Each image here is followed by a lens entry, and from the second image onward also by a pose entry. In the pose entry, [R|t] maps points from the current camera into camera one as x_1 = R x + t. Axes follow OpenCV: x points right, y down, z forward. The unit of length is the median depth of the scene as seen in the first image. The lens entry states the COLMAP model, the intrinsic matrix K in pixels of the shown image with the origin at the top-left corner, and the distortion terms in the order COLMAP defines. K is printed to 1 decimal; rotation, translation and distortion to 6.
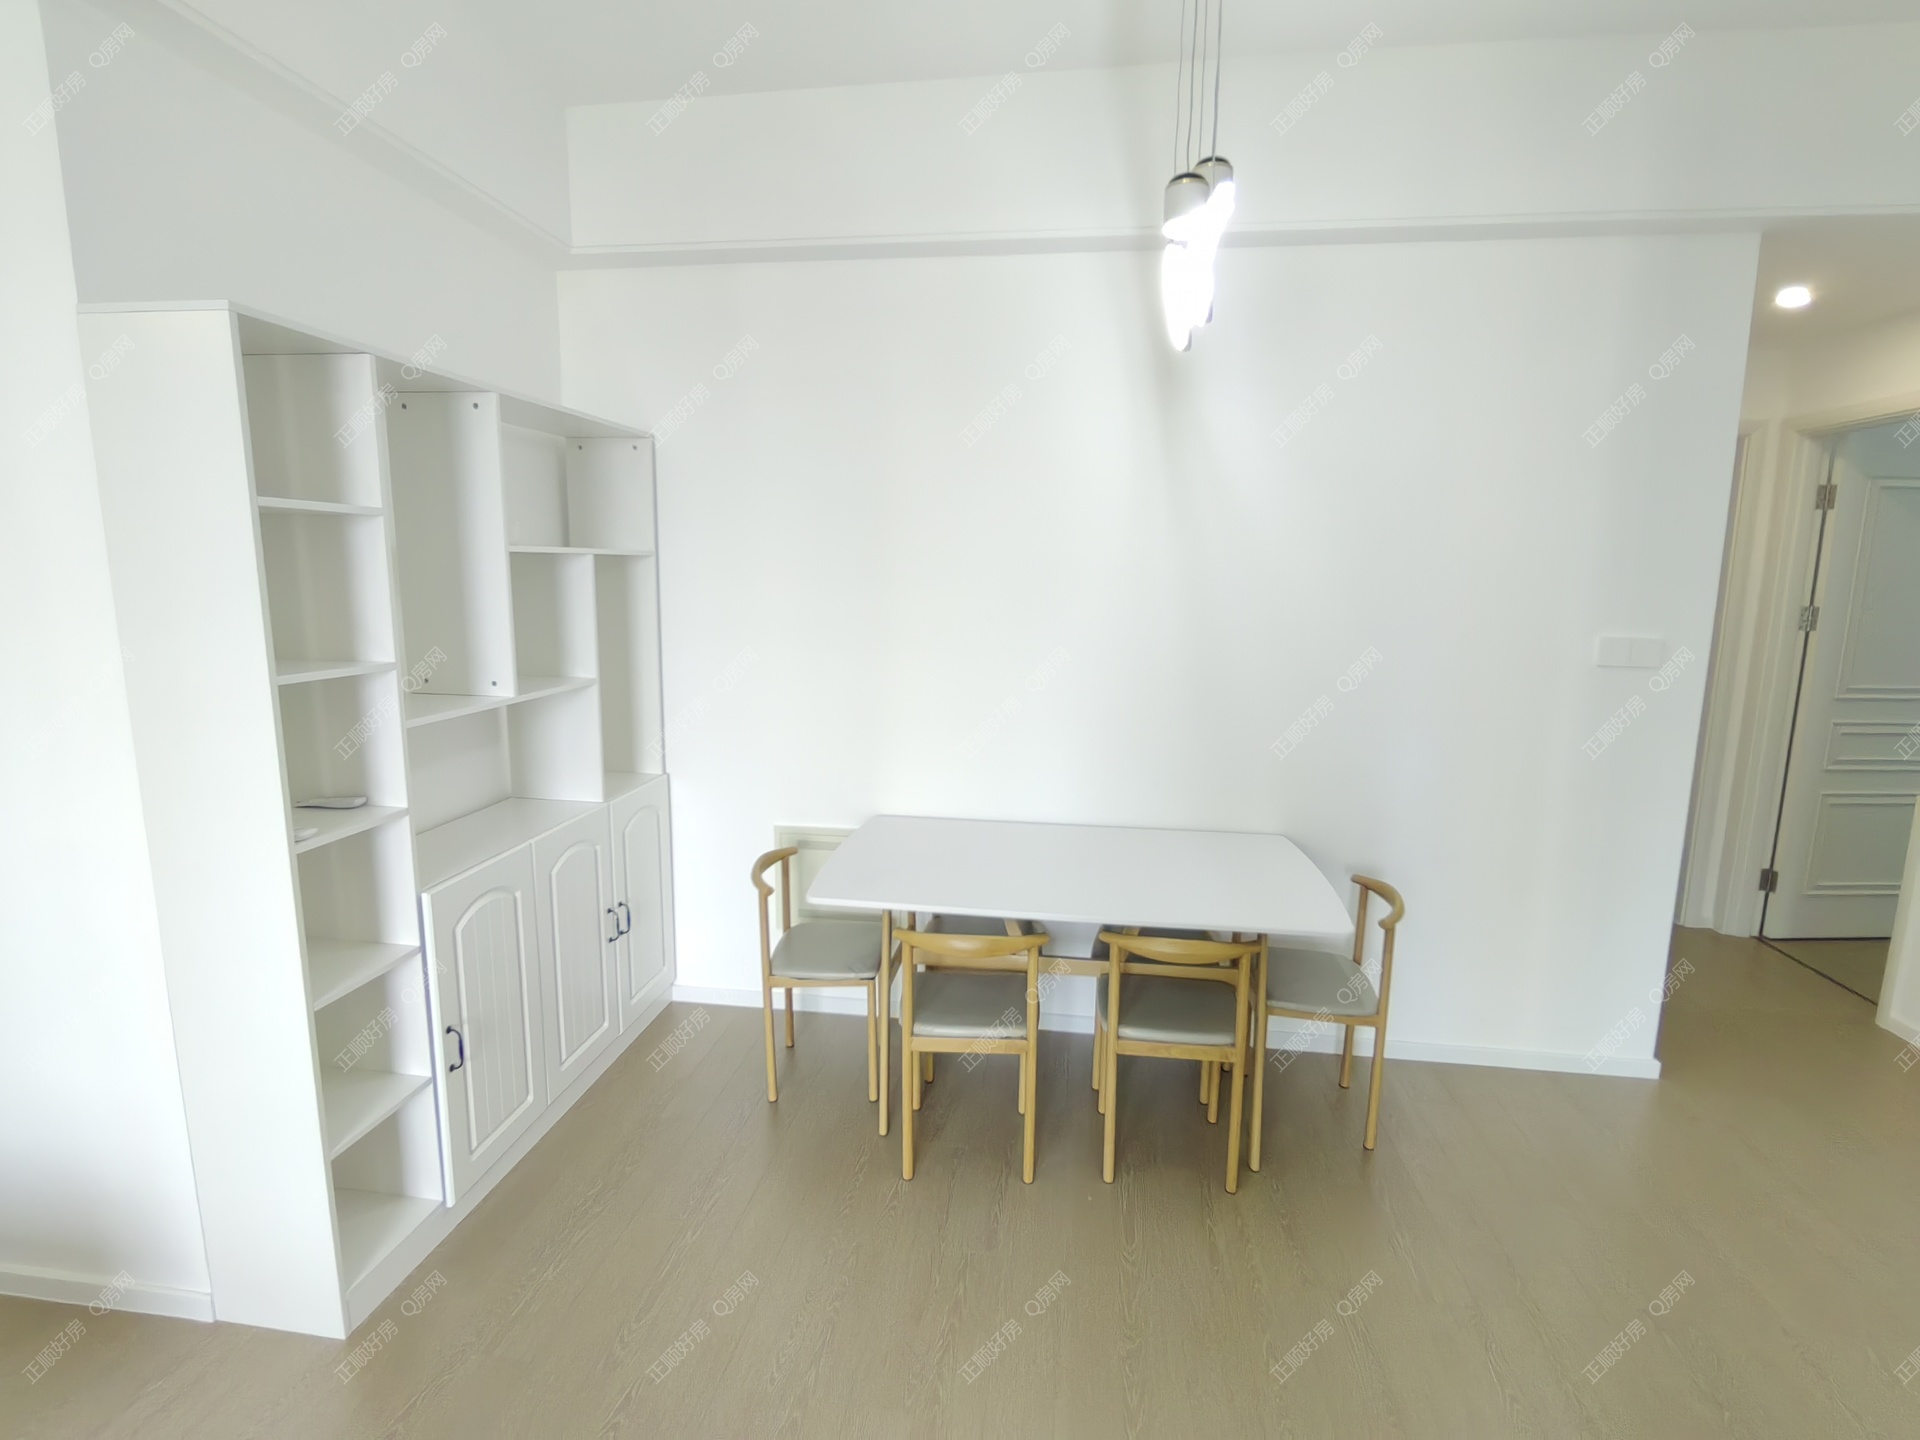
lens RADIAL K [[953.5, 0, 960.0], [0, 953.5, 720.0], [0, 0, 1]] dist [-0.002967, -0.000654]
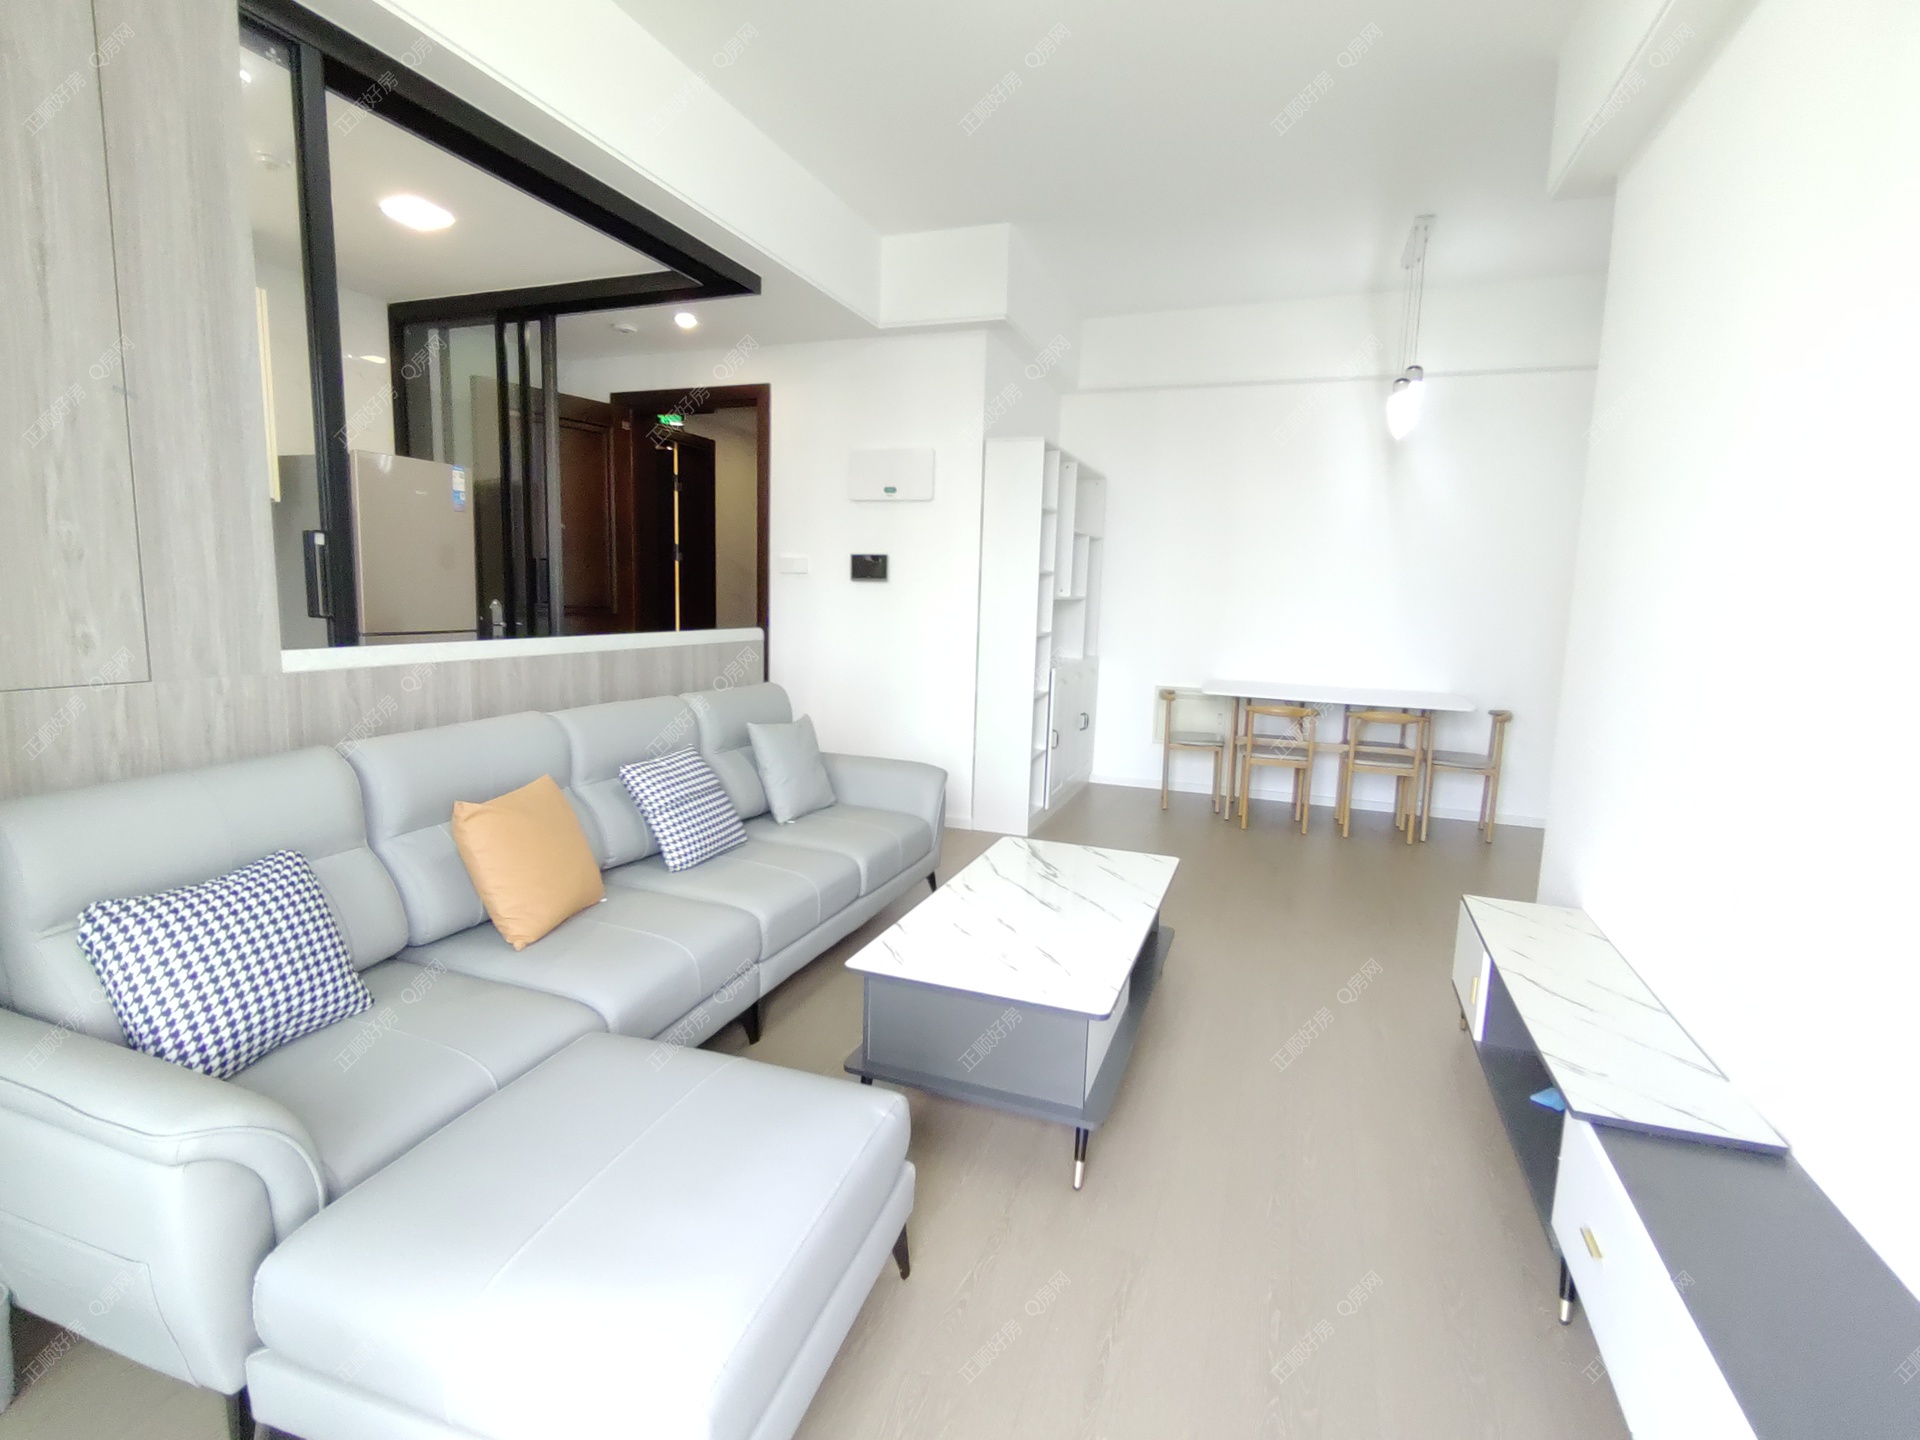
lens RADIAL K [[910.1, 0, 957.4], [0, 910.1, 692.7], [0, 0, 1]] dist [0.002137, 0.000147]
pose [[0.972872, 0.041925, -0.227515, -0.213176], [-0.050204, 0.998266, -0.030722, 0.257660], [0.225832, 0.041310, 0.973290, -1.042828]]
